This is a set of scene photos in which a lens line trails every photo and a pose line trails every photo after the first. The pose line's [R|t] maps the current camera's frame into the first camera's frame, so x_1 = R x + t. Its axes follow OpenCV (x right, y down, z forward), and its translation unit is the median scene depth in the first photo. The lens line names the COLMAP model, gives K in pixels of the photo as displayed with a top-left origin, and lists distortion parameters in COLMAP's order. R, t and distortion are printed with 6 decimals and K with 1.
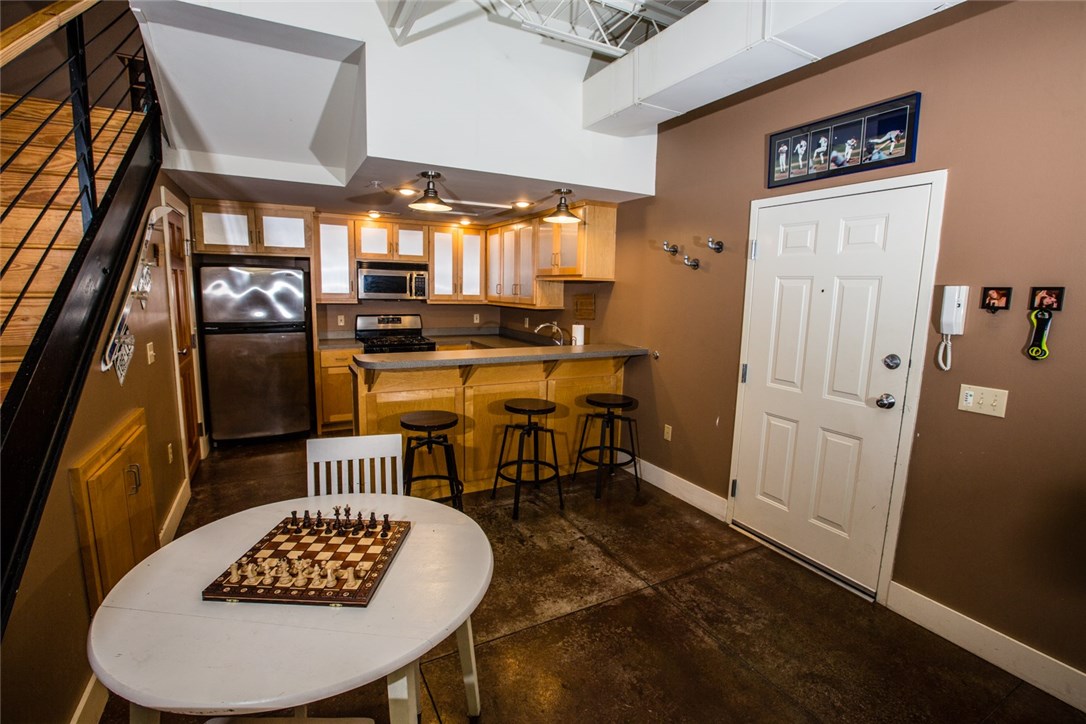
lens RADIAL K [[491.0, 0, 543.0], [0, 491.0, 362.0], [0, 0, 1]] dist [-0.059021, 0.020942]
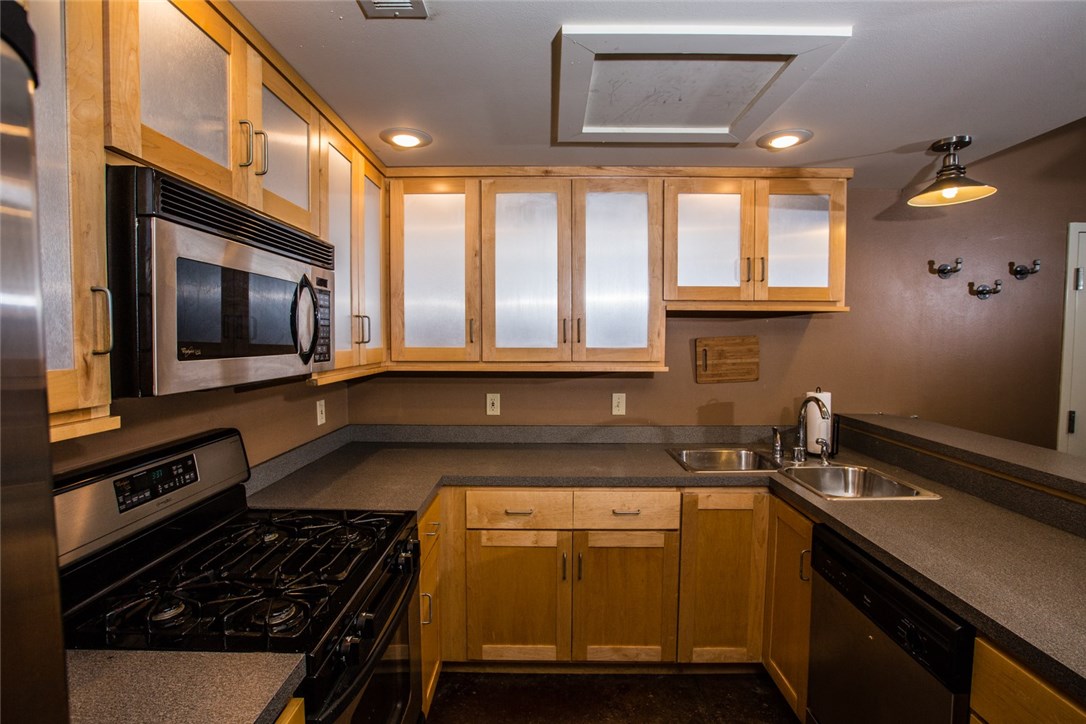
lens RADIAL K [[511.9, 0, 543.0], [0, 511.9, 362.0], [0, 0, 1]] dist [-0.034801, 0.000232]
pose [[0.484989, -0.067614, 0.871902, -0.552447], [0.139679, 0.990196, -0.000908, -0.148076], [-0.863293, 0.122227, 0.489679, 0.964358]]
